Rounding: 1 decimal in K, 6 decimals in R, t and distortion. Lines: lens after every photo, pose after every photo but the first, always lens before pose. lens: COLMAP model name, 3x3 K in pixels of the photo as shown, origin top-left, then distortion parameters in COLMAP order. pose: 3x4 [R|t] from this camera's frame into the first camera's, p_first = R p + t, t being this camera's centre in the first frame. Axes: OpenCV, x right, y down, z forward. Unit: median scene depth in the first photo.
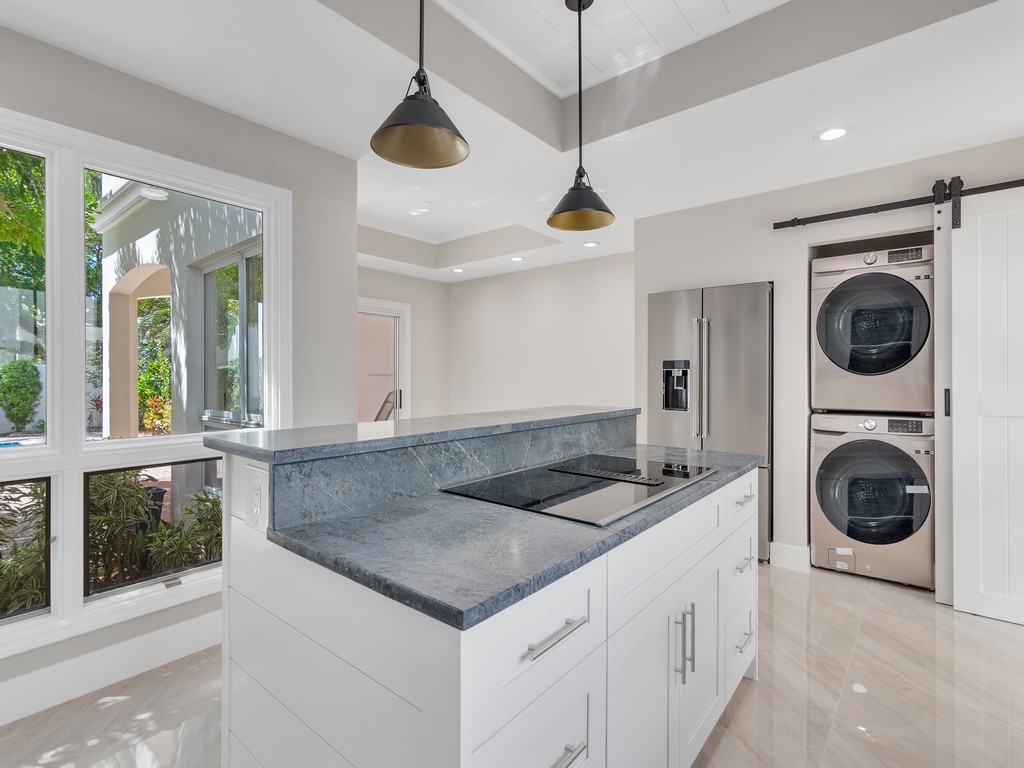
lens RADIAL K [[498.3, 0, 506.5], [0, 498.3, 377.0], [0, 0, 1]] dist [-0.006218, -0.000349]
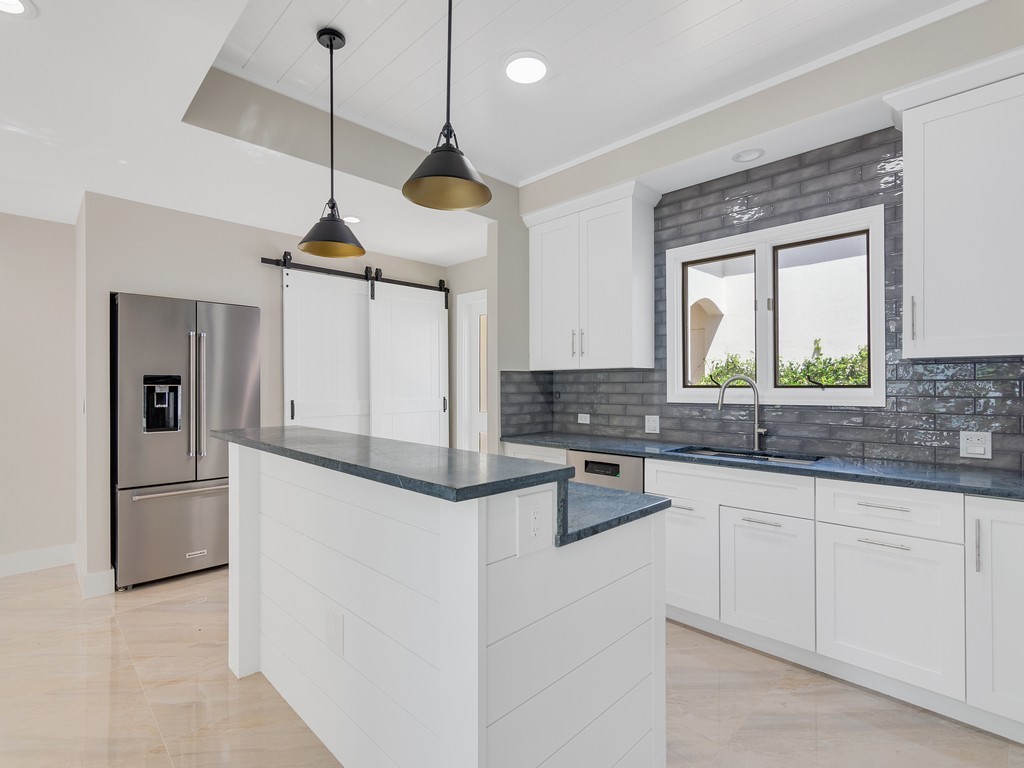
lens RADIAL K [[498.3, 0, 517.4], [0, 498.3, 387.6], [0, 0, 1]] dist [-0.006218, -0.000349]
pose [[0.077627, -0.002779, 0.996979, -0.569715], [-0.000958, 0.999995, 0.002862, -0.016318], [-0.996982, -0.001178, 0.077624, 0.340854]]
